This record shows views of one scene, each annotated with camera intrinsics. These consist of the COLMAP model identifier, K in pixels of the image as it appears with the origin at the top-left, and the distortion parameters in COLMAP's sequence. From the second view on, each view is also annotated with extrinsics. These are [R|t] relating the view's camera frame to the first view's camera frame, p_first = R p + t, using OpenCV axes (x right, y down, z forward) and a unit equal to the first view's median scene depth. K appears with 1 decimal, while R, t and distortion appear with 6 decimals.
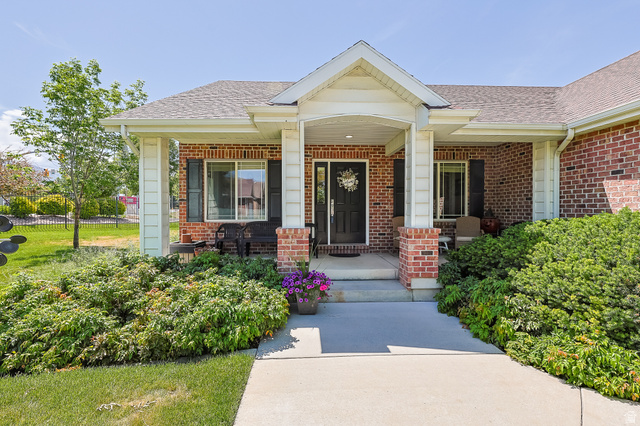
lens RADIAL K [[311.2, 0, 320.8], [0, 311.2, 211.9], [0, 0, 1]] dist [0.001980, -0.000160]
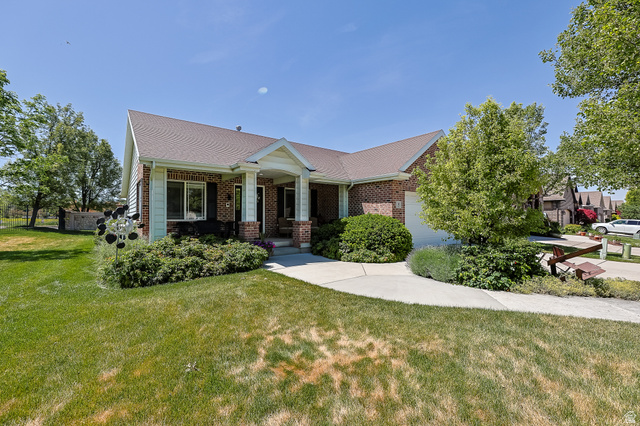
lens RADIAL K [[268.3, 0, 317.1], [0, 268.3, 212.7], [0, 0, 1]] dist [0.000643, -0.001564]
pose [[0.822054, 0.007489, 0.569361, -0.538305], [0.006120, 0.999740, -0.021987, 0.026213], [-0.569377, 0.021559, 0.821794, -0.503715]]
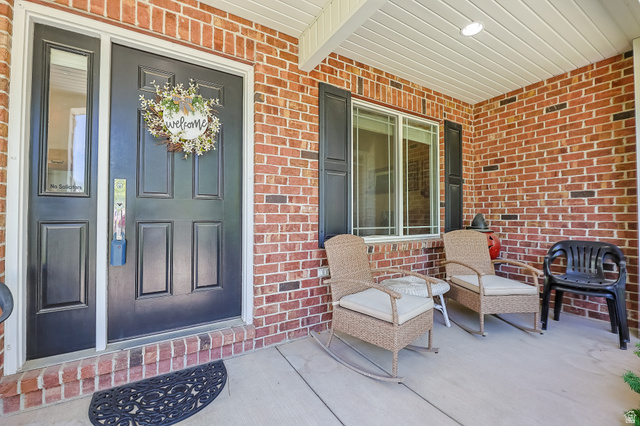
lens RADIAL K [[268.3, 0, 318.3], [0, 268.3, 211.3], [0, 0, 1]] dist [0.000643, -0.001564]
pose [[0.868818, 0.008921, 0.495051, 0.082017], [0.006322, 0.999556, -0.029107, -0.003674], [-0.495091, 0.028418, 0.868376, 0.802640]]
